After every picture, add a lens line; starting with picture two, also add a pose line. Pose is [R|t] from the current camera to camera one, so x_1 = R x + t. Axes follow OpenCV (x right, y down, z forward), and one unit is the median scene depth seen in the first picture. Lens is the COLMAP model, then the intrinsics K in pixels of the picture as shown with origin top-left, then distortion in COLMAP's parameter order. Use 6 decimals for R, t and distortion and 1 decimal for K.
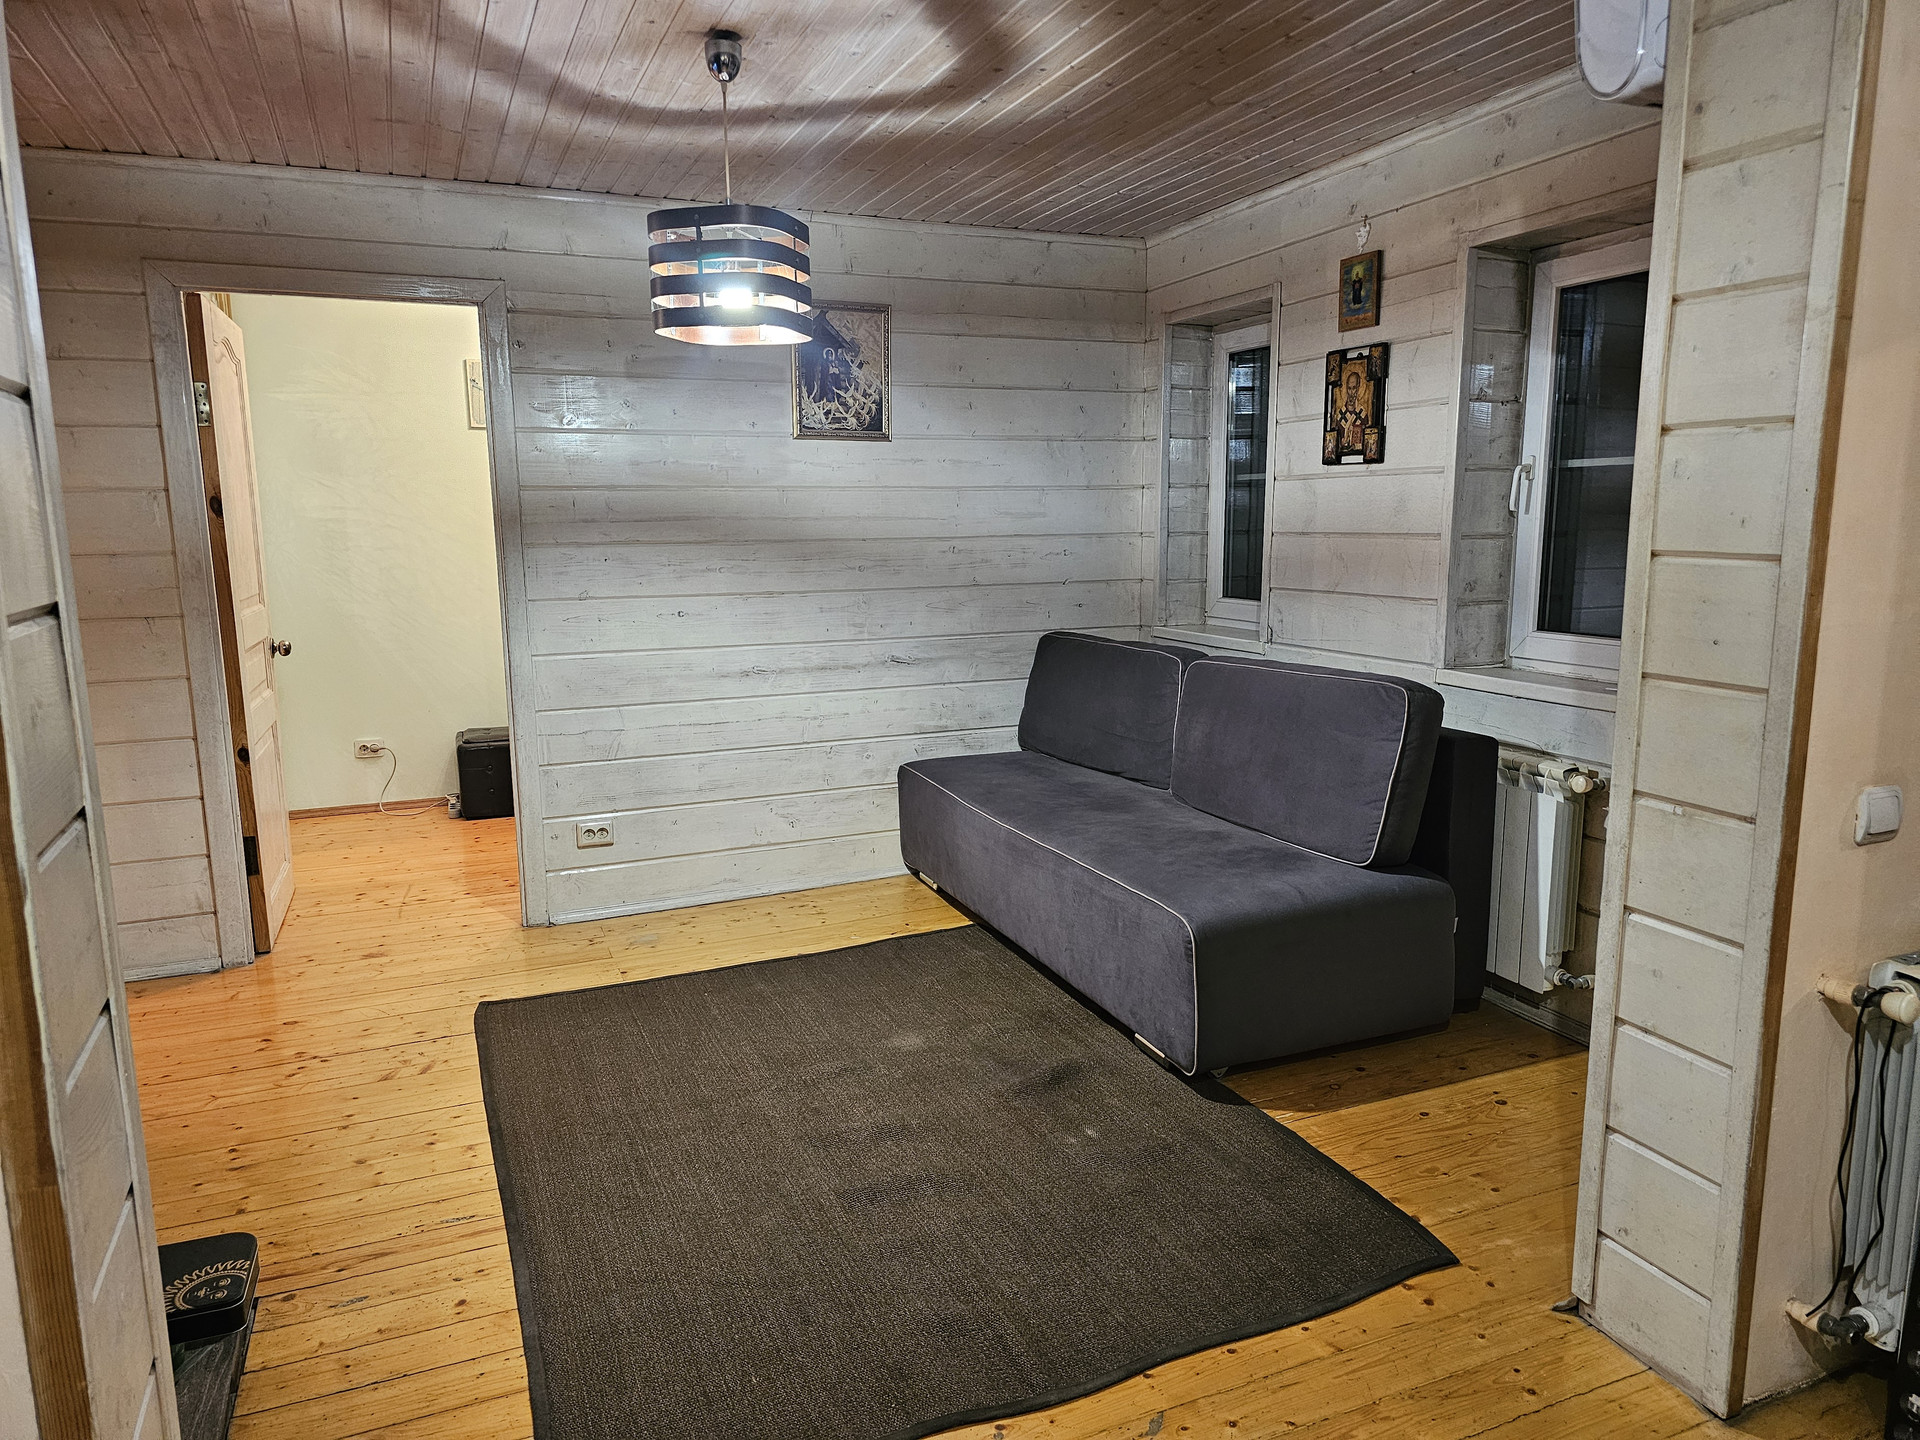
lens RADIAL K [[1299.2, 0, 988.0], [0, 1299.2, 730.8], [0, 0, 1]] dist [0.062587, -0.052958]
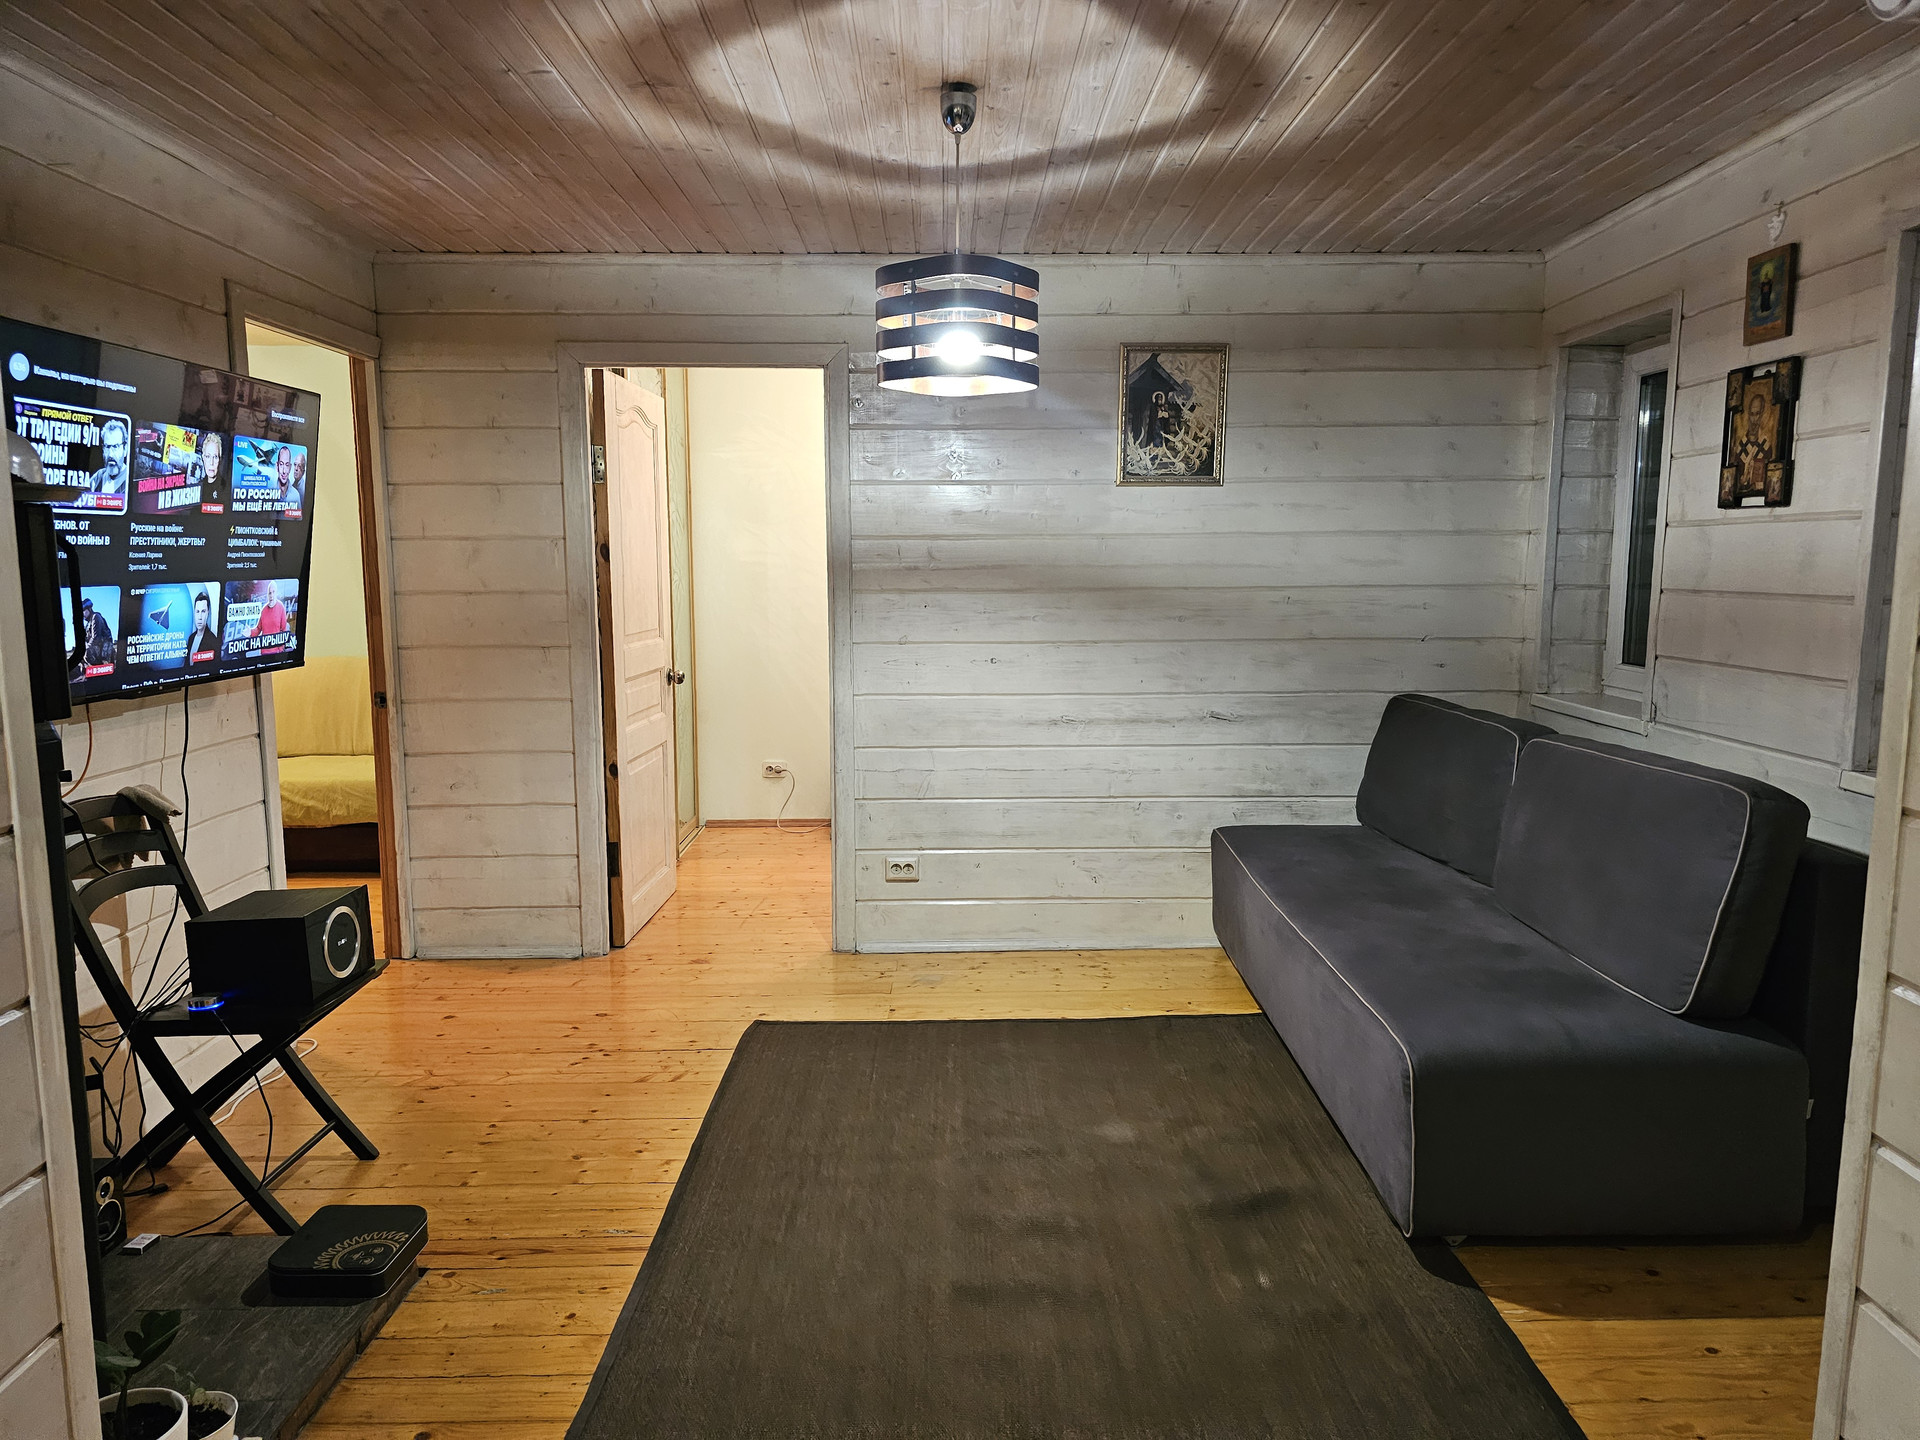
lens RADIAL K [[1299.2, 0, 979.7], [0, 1299.2, 724.9], [0, 0, 1]] dist [0.062587, -0.052958]
pose [[0.924052, 0.057800, -0.377872, 0.159346], [-0.071161, 0.997234, -0.021479, -0.020043], [0.375586, 0.046738, 0.925609, 0.080081]]
